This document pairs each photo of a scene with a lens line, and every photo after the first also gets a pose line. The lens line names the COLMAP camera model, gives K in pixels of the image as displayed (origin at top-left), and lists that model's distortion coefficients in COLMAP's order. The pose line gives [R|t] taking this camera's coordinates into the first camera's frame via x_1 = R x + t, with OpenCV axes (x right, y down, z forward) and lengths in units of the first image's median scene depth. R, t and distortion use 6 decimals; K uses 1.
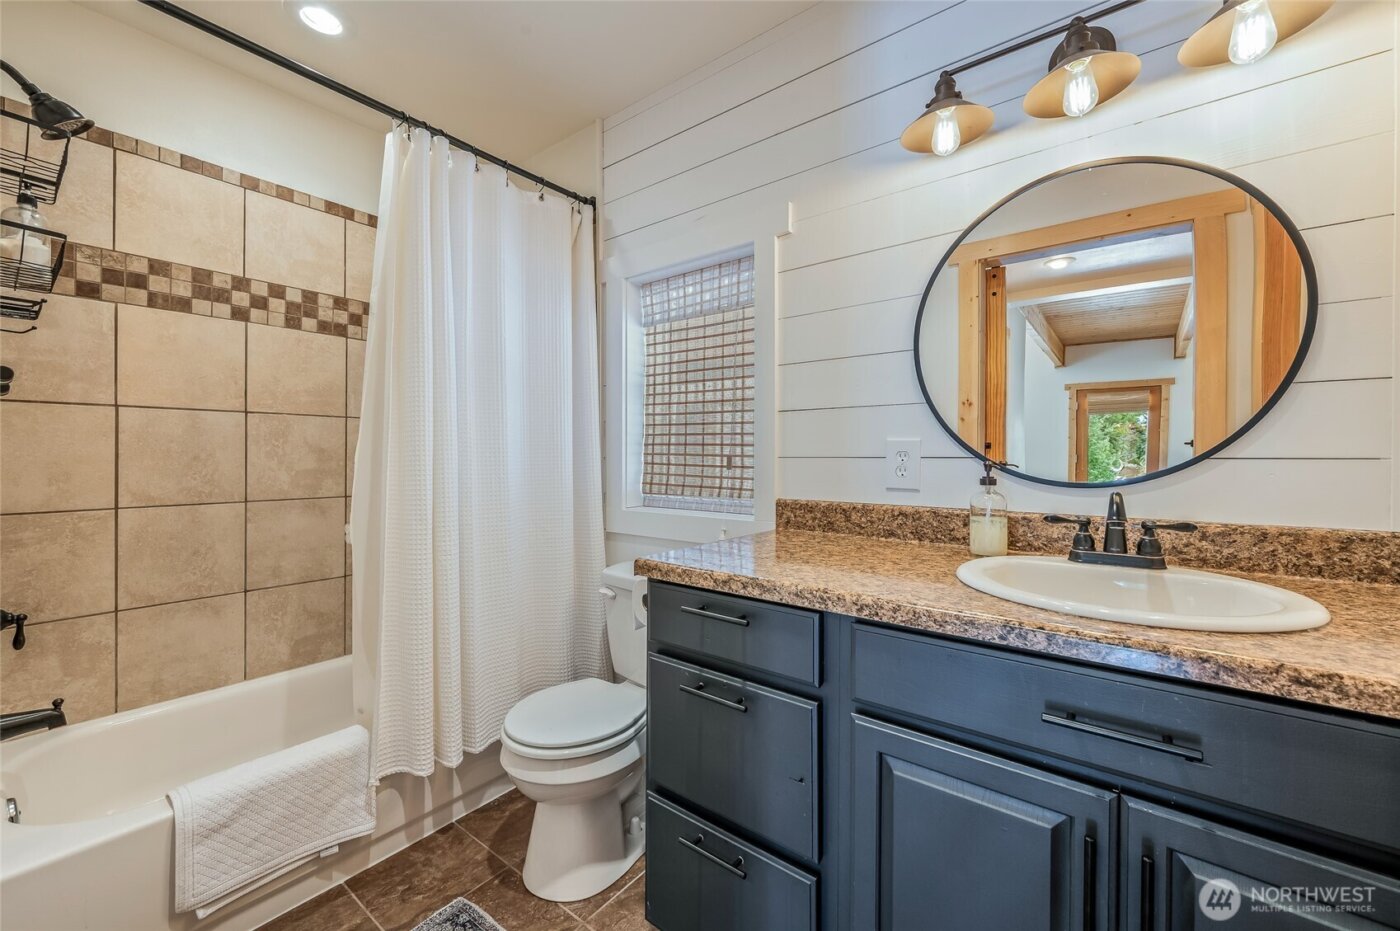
lens RADIAL K [[556.6, 0, 697.6], [0, 556.6, 460.5], [0, 0, 1]] dist [-0.000447, -0.000342]
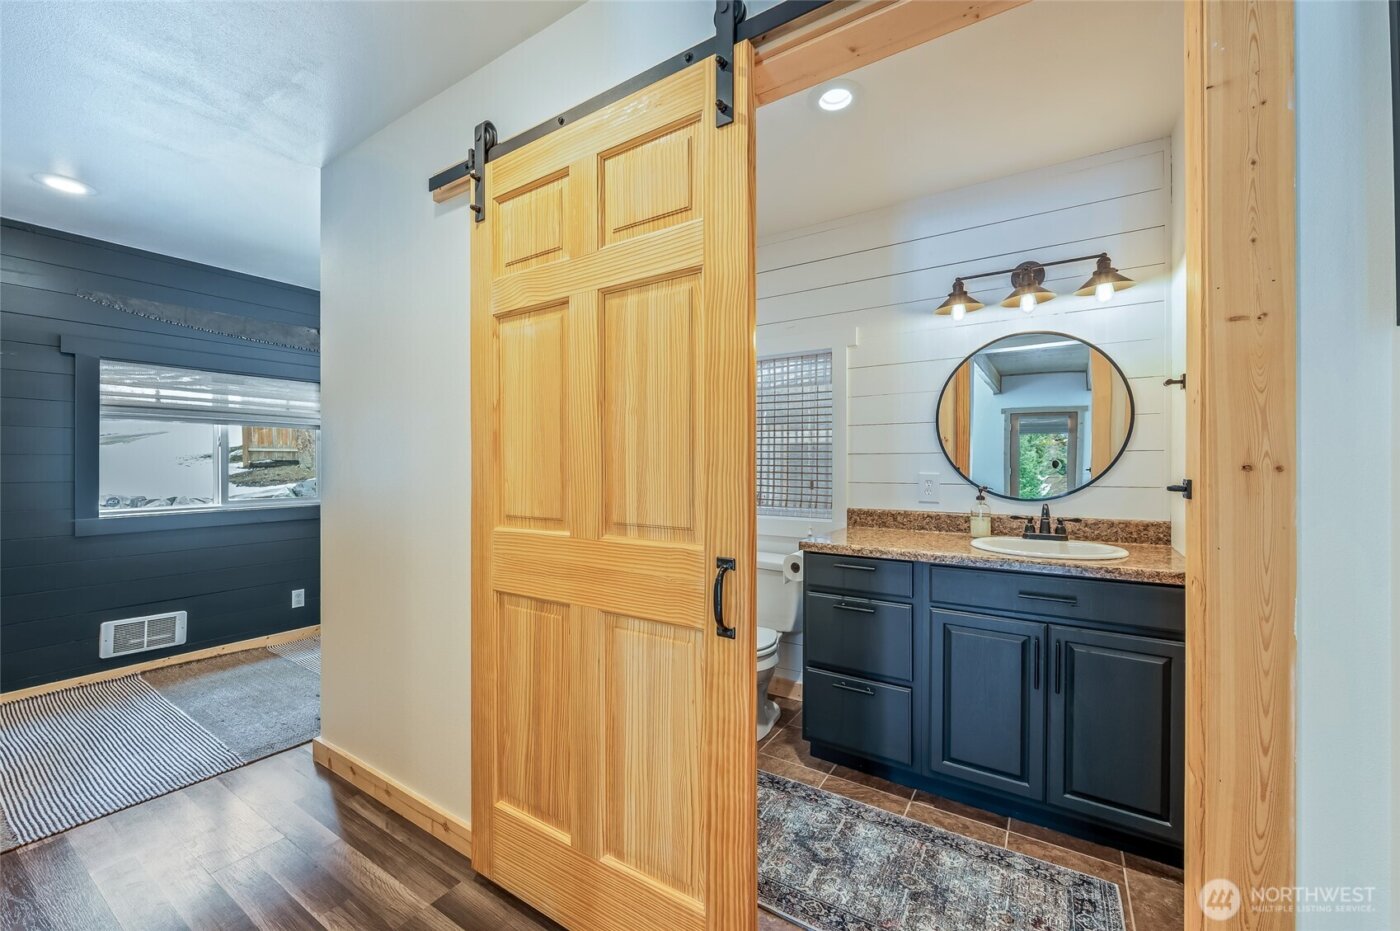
lens RADIAL K [[556.6, 0, 695.6], [0, 556.6, 467.9], [0, 0, 1]] dist [-0.000447, -0.000342]
pose [[0.996098, -0.001636, 0.088236, -0.598103], [0.001905, 0.999994, -0.002954, -0.059933], [-0.088231, 0.003110, 0.996095, -0.780099]]
